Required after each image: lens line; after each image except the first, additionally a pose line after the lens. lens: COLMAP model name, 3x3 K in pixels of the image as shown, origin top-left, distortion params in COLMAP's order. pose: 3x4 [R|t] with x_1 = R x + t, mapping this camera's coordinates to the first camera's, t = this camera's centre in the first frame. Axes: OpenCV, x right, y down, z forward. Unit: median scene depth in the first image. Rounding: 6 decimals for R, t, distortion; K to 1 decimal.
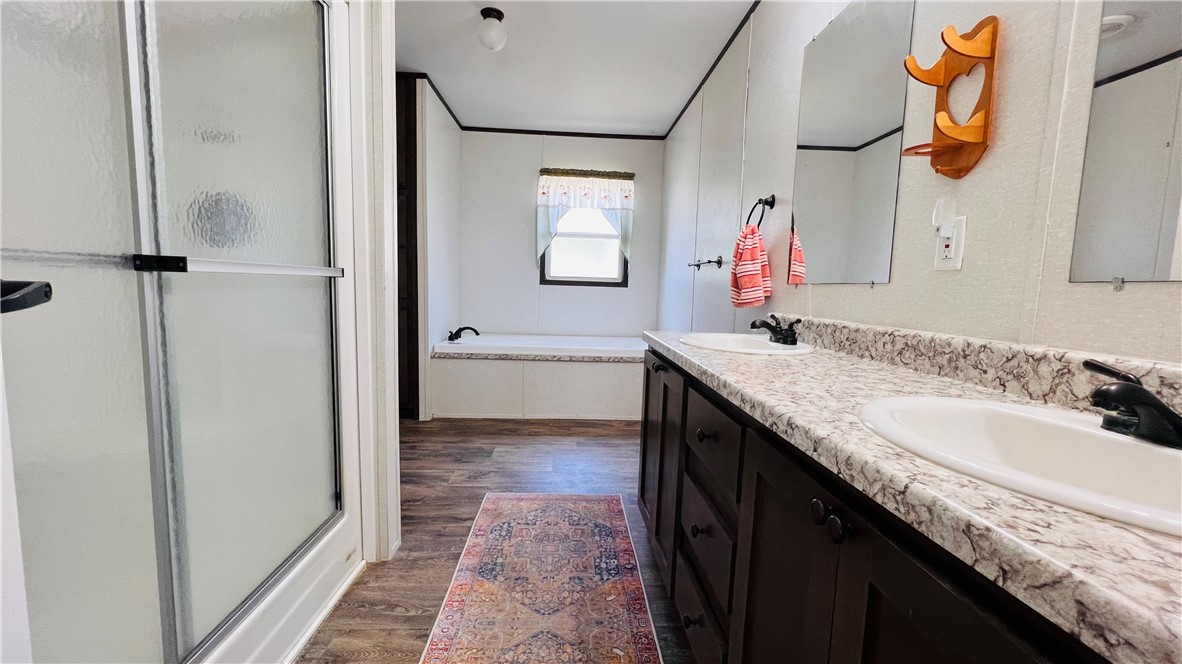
lens RADIAL K [[473.9, 0, 592.7], [0, 473.9, 328.1], [0, 0, 1]] dist [-0.001595, 0.000371]
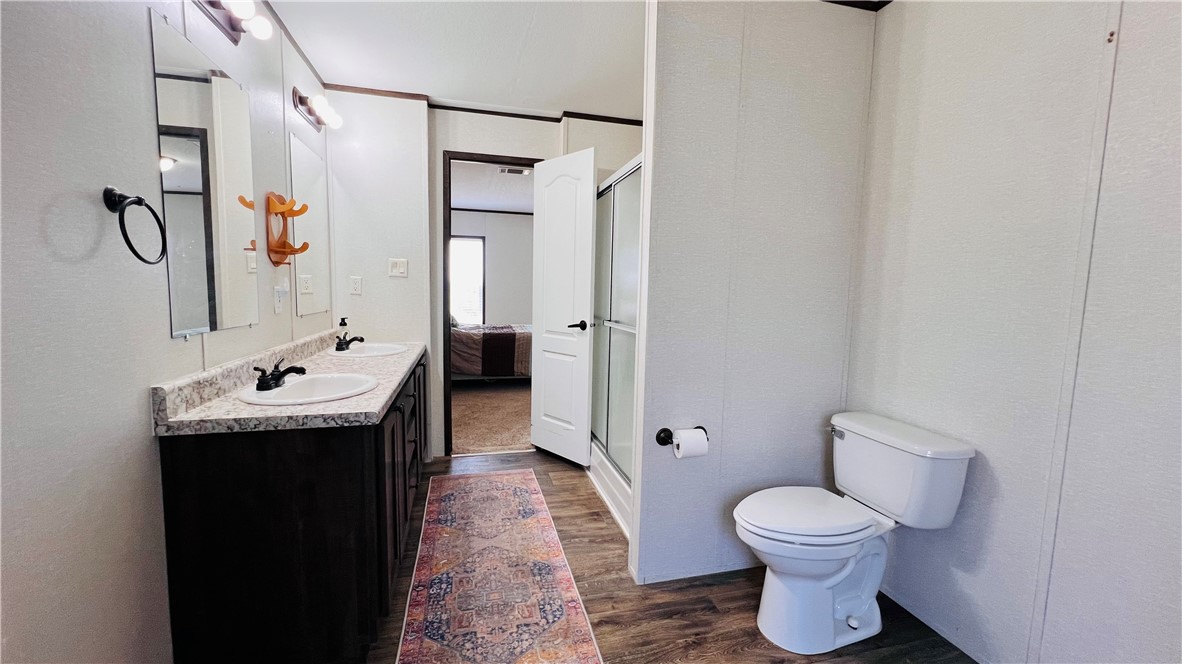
lens RADIAL K [[473.9, 0, 589.9], [0, 473.9, 334.6], [0, 0, 1]] dist [-0.001595, 0.000371]
pose [[-0.979098, -0.030391, -0.201108, -0.073981], [-0.066848, 0.981926, 0.177068, -0.310766], [0.192092, 0.186810, -0.963433, 2.091585]]
